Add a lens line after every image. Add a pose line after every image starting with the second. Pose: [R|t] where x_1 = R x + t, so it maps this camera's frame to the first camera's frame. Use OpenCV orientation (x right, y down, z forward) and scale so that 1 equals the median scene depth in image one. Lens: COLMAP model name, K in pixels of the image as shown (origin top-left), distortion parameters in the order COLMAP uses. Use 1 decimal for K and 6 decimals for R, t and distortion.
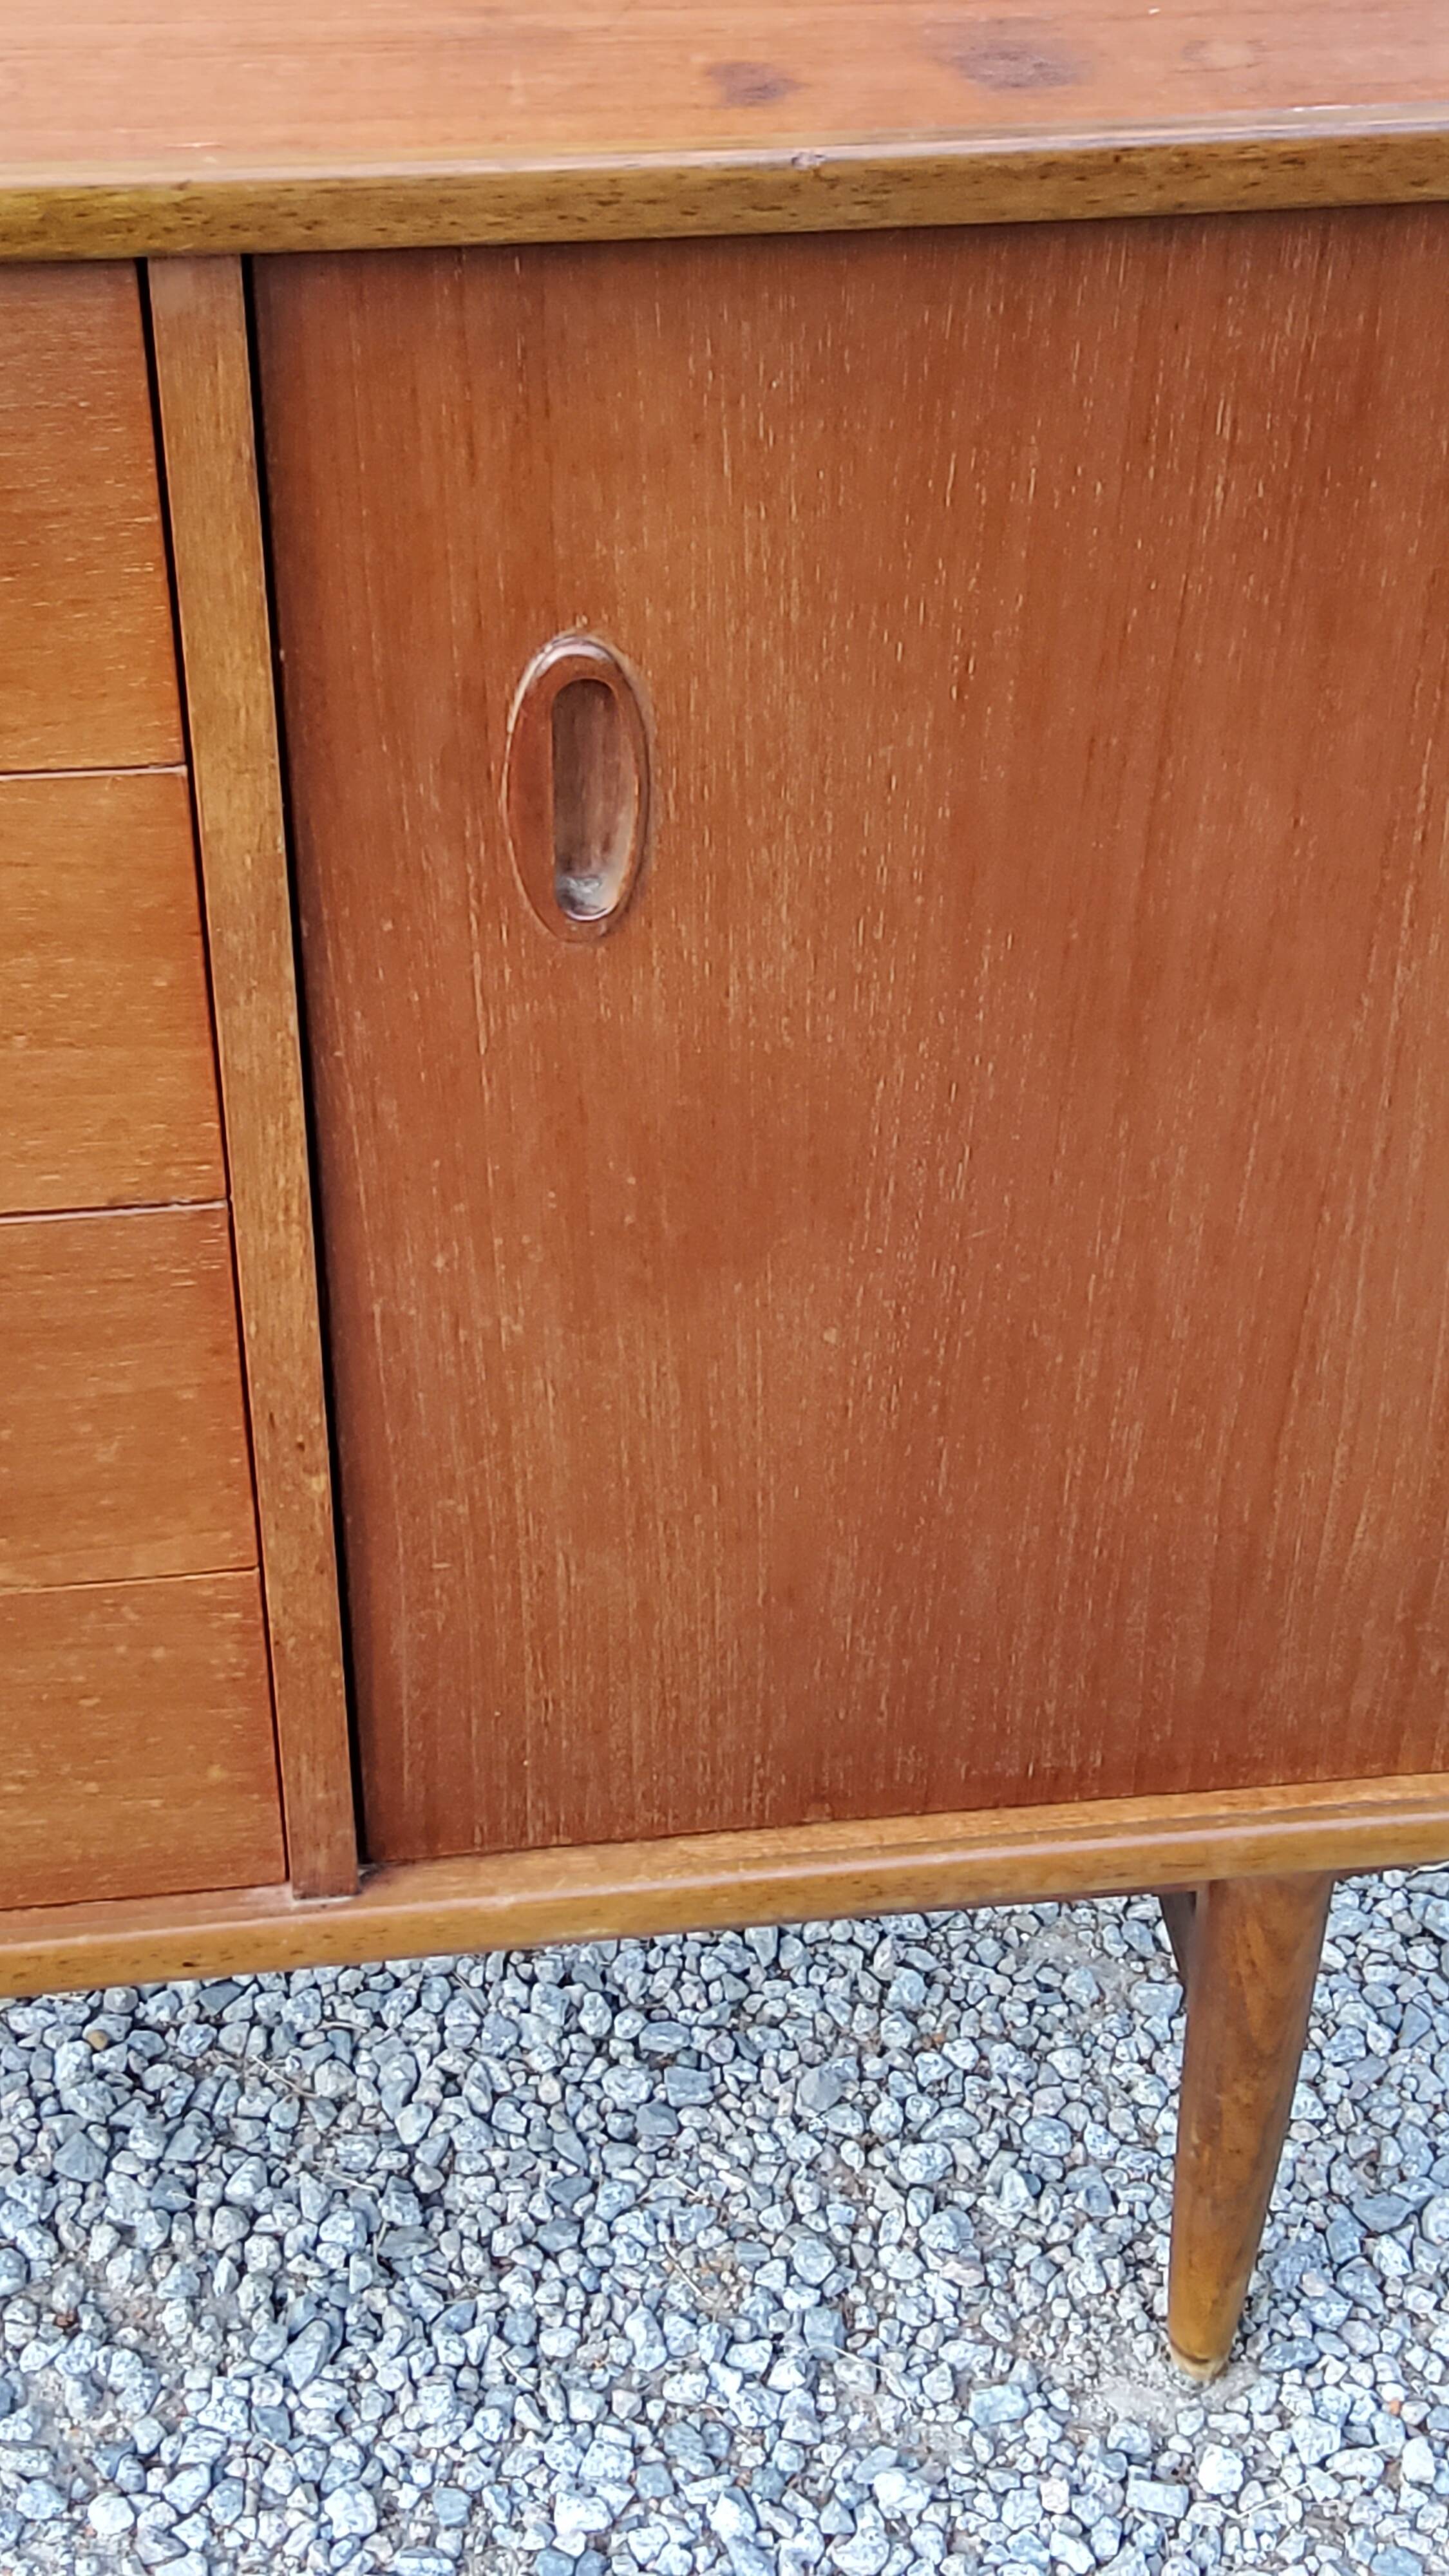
lens RADIAL K [[3831.1, 0, 735.2], [0, 3831.1, 1278.9], [0, 0, 1]] dist [0.105502, 0.000000]
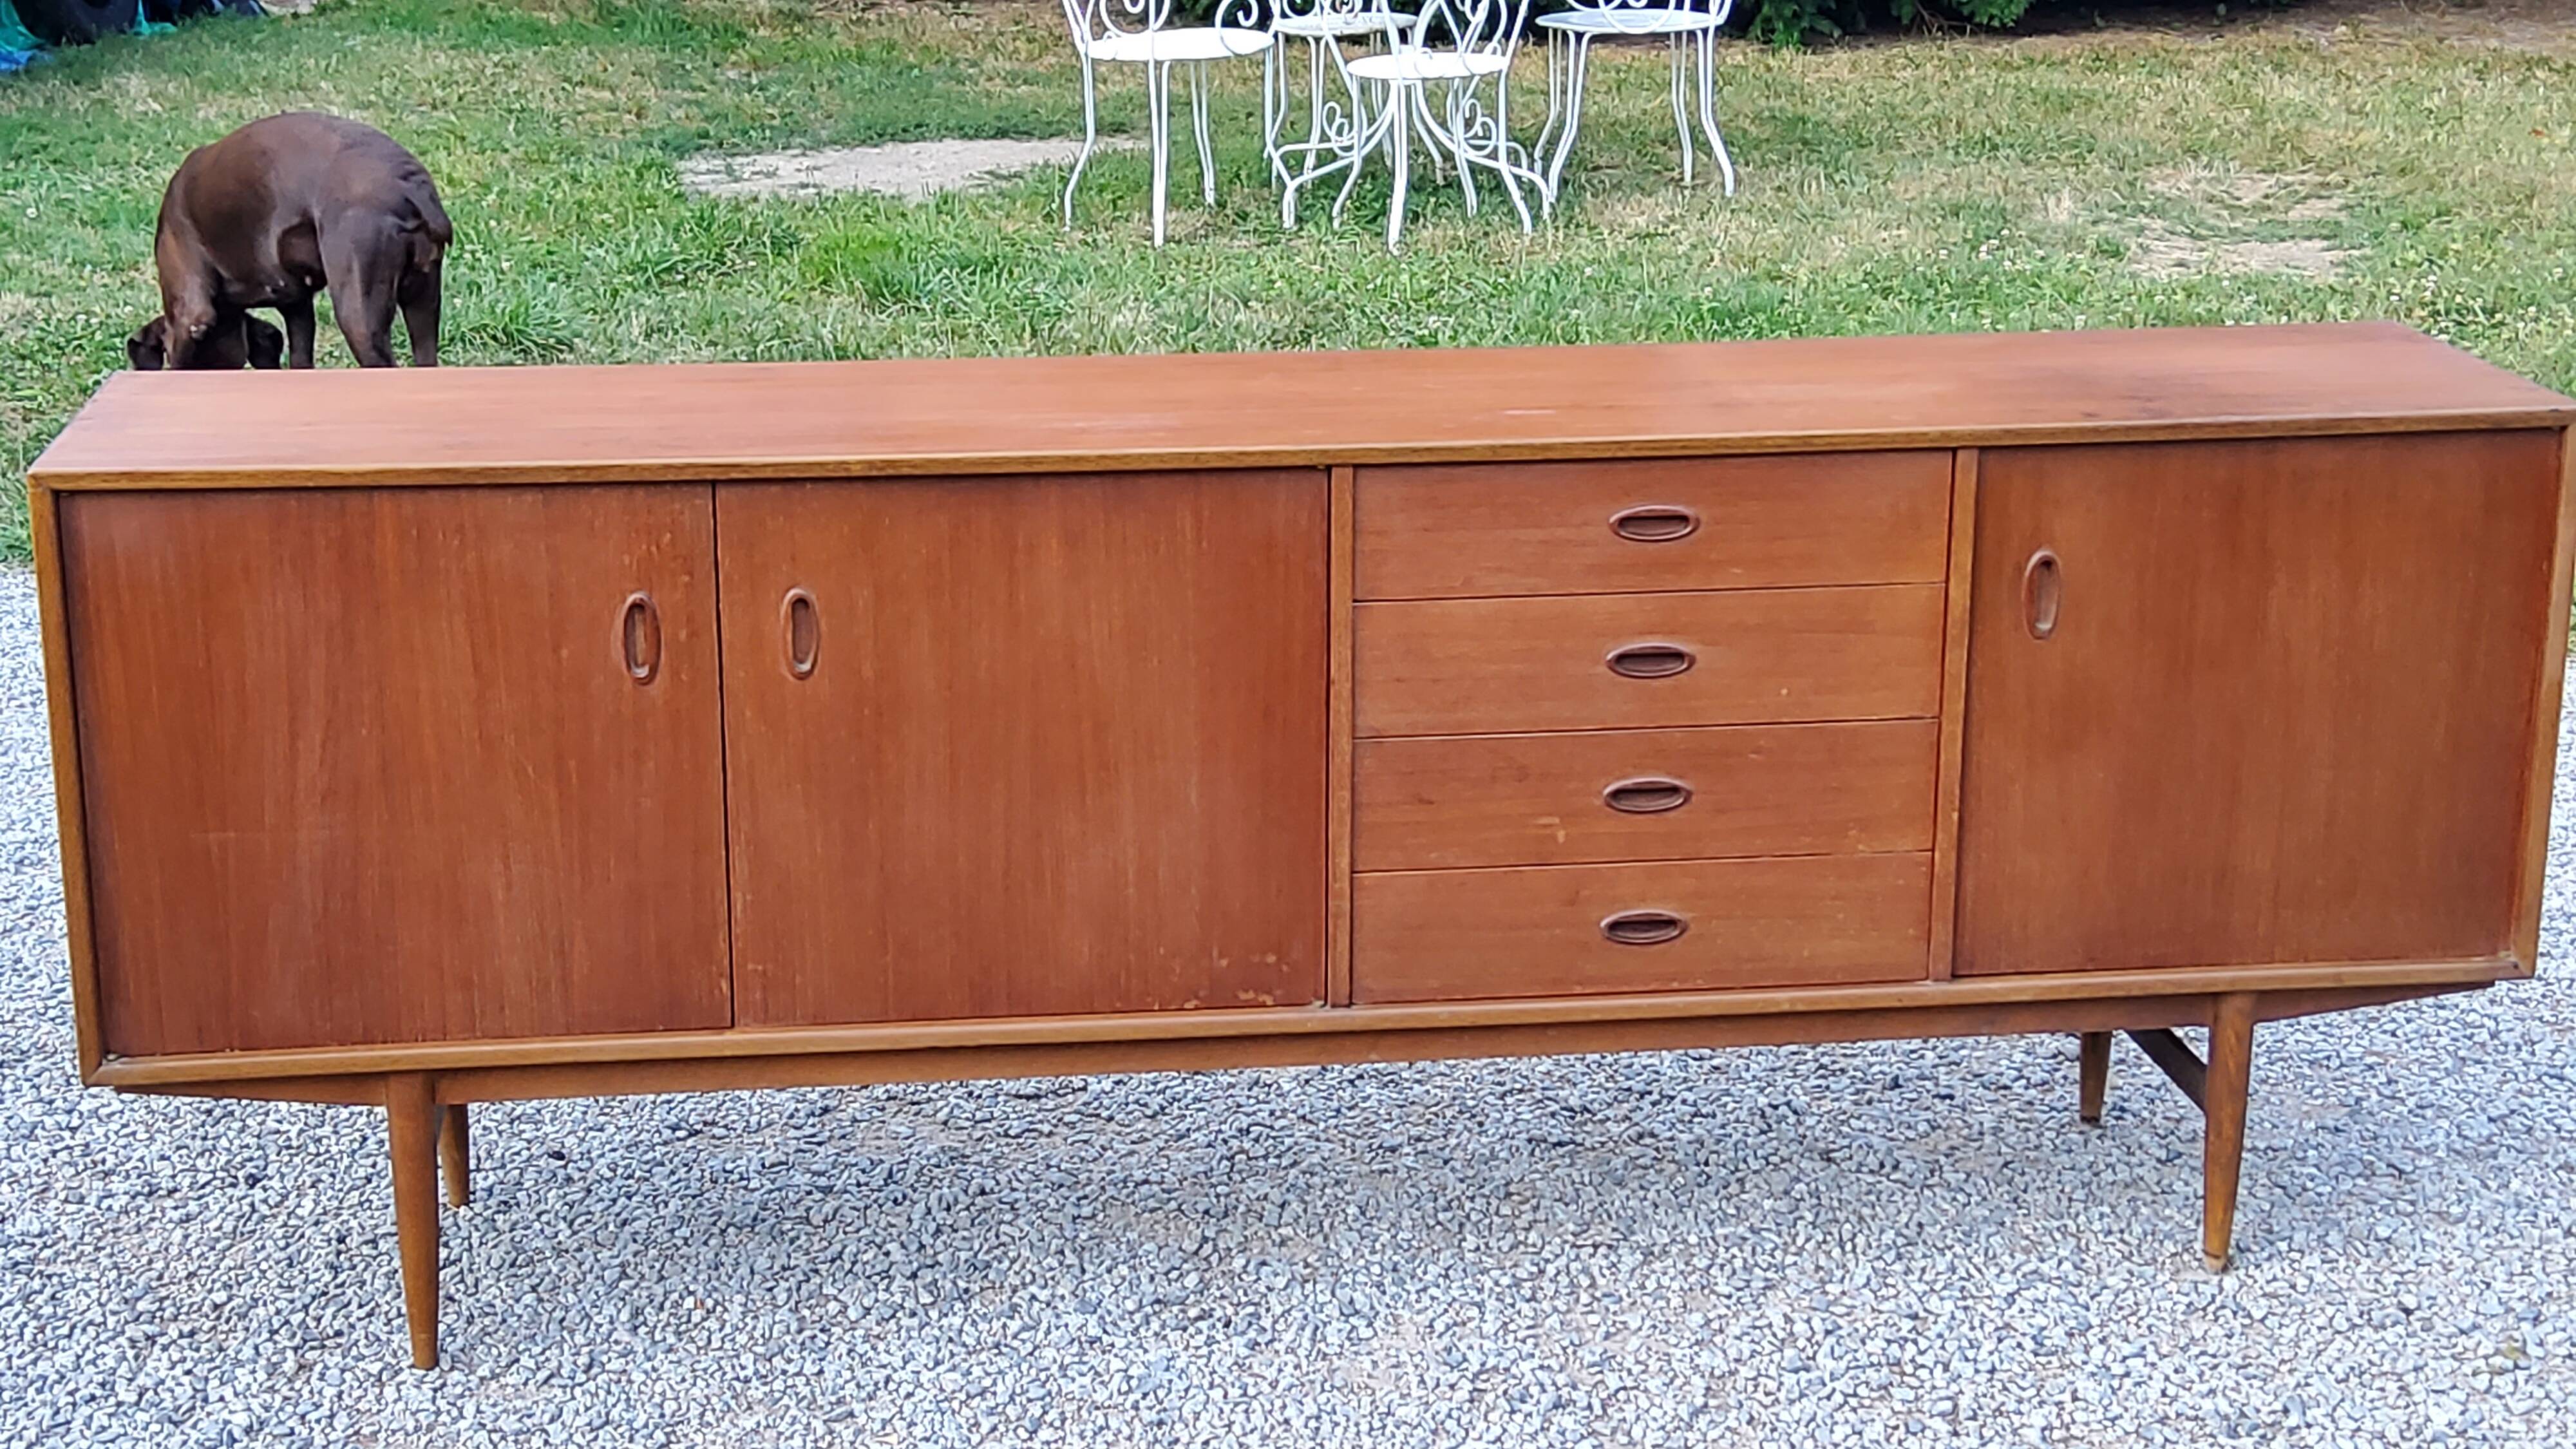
lens RADIAL K [[3831.1, 0, 1269.9], [0, 3831.1, 698.2], [0, 0, 1]] dist [0.105502, 0.000000]
pose [[0.999911, -0.011914, -0.006087, -0.540908], [0.008392, 0.912856, -0.408195, 1.049747], [0.010419, 0.408107, 0.912875, -1.703321]]
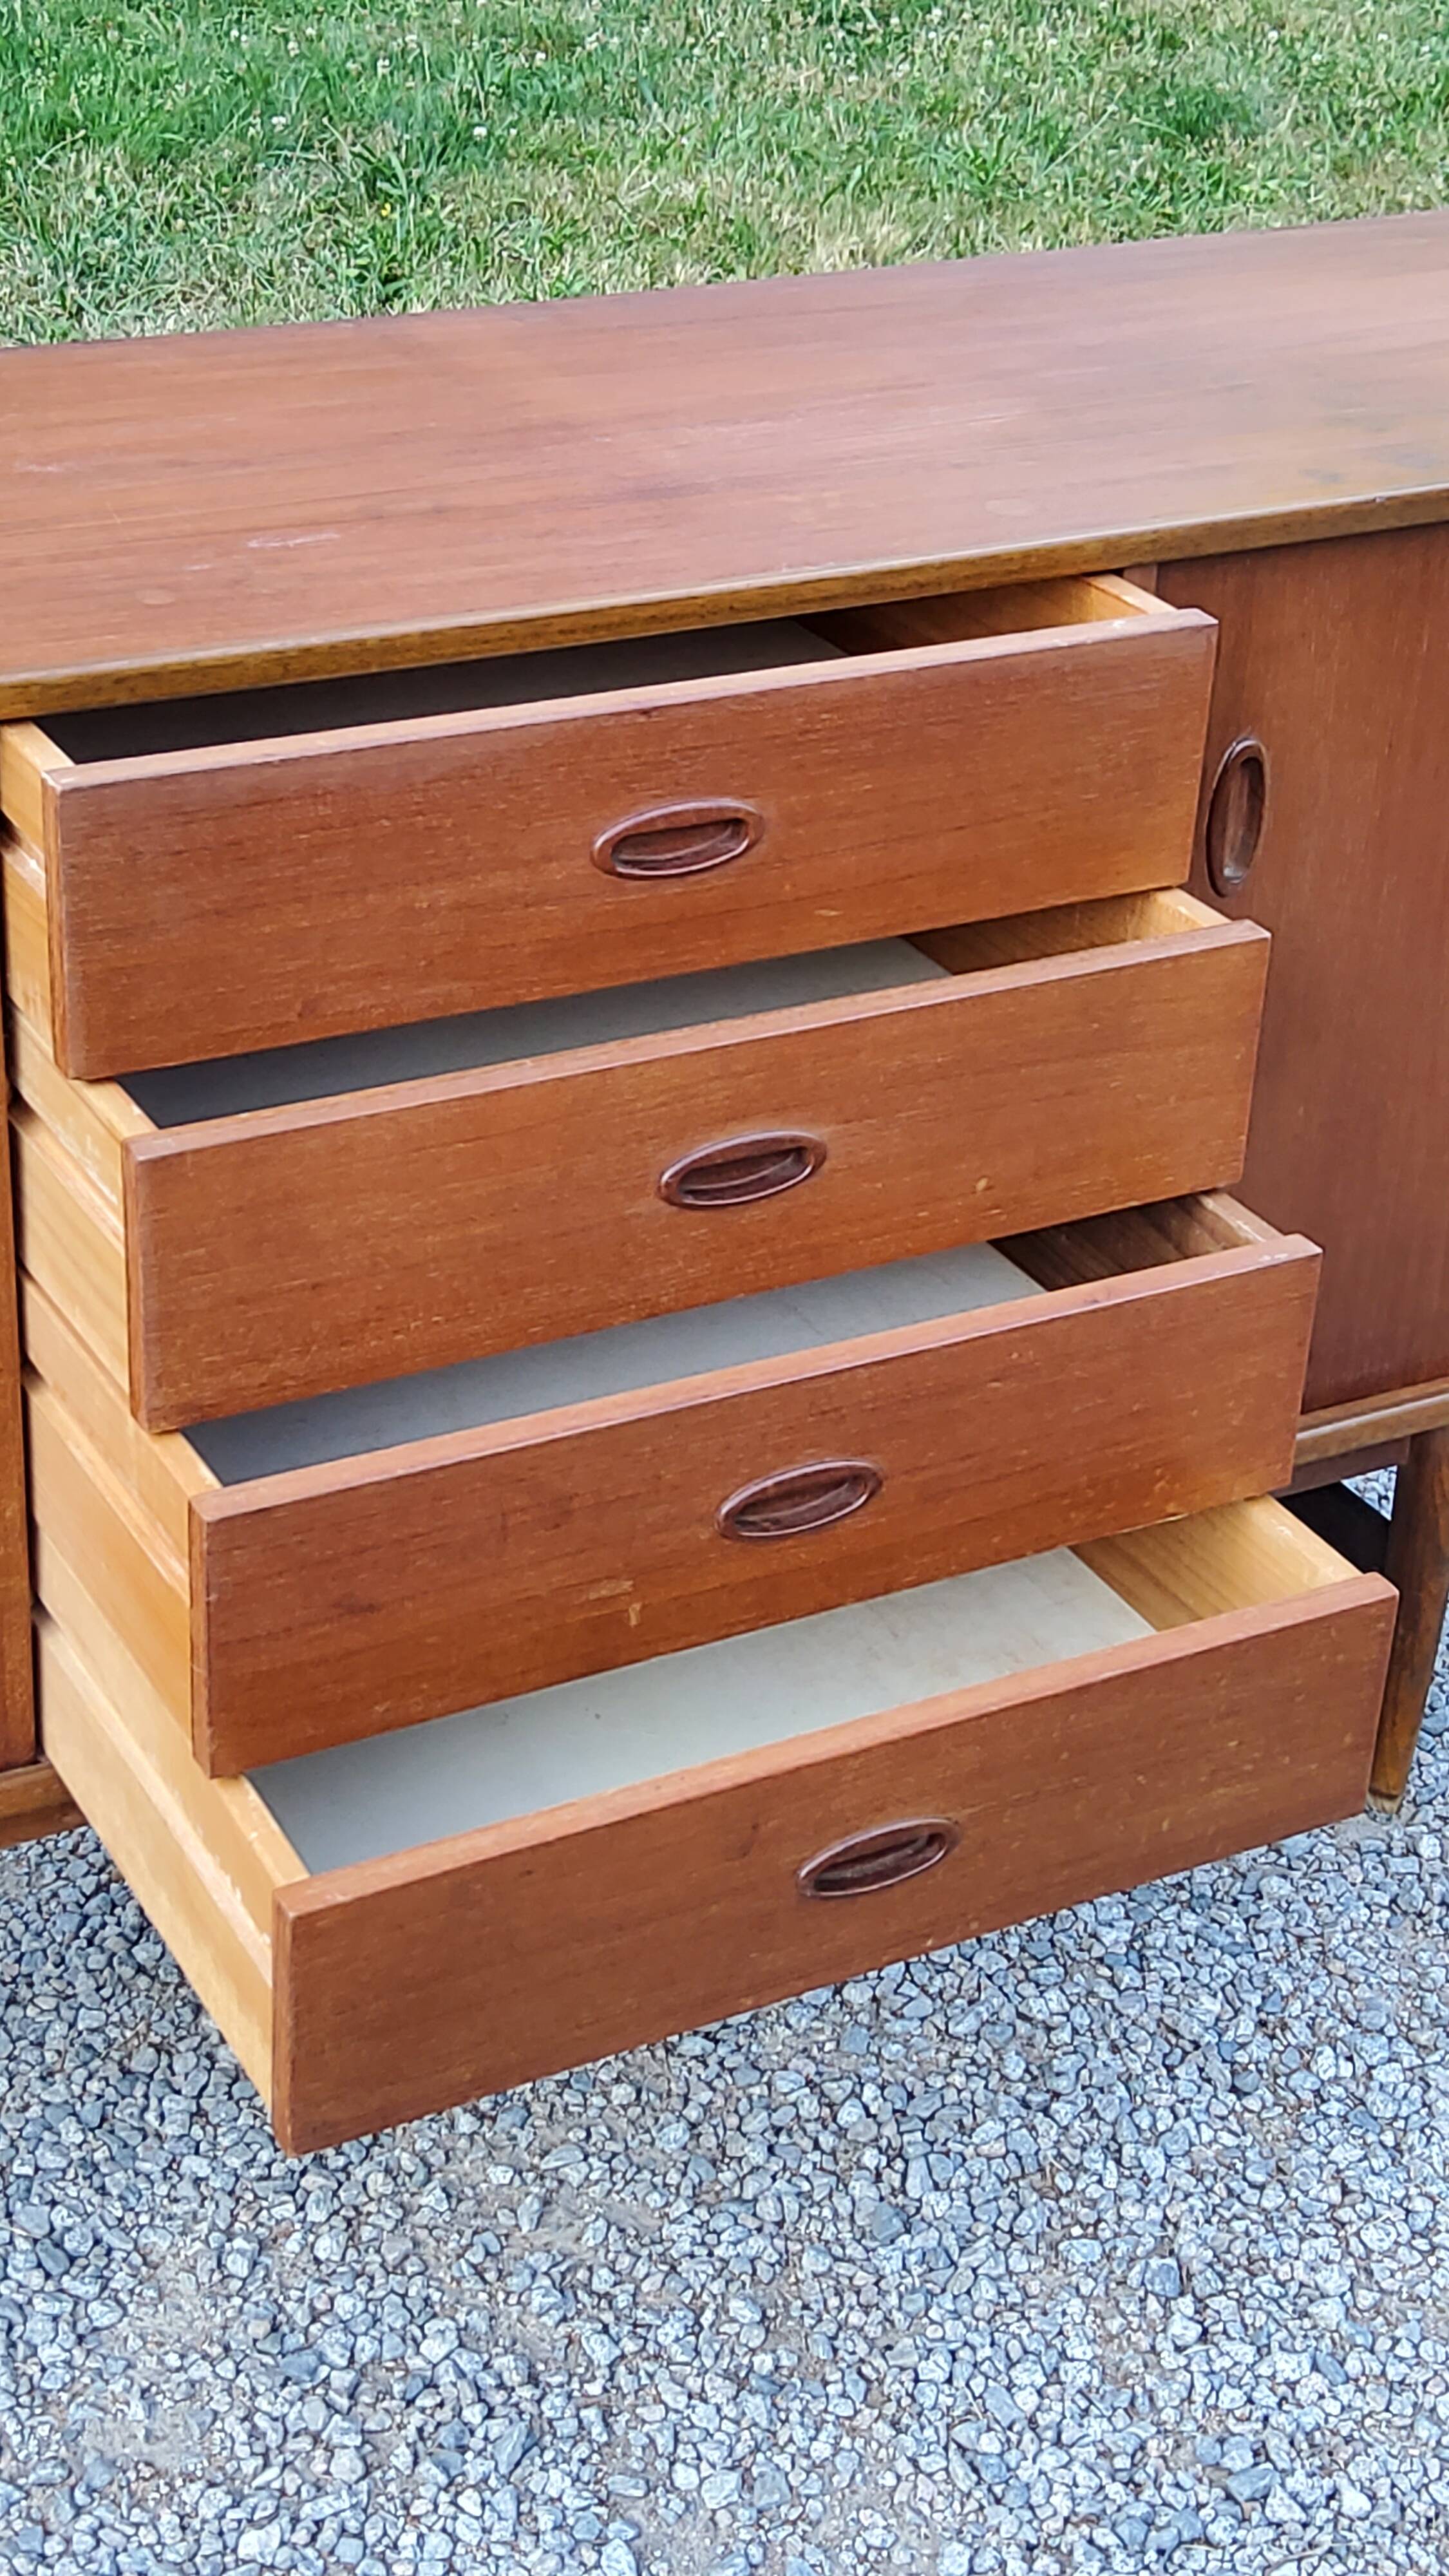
lens RADIAL K [[3831.1, 0, 745.2], [0, 3831.1, 1281.7], [0, 0, 1]] dist [0.105502, 0.000000]
pose [[0.928806, -0.150739, 0.338522, -0.701884], [0.207386, 0.968513, -0.137741, 0.237894], [-0.307100, 0.198140, 0.930822, -0.553259]]
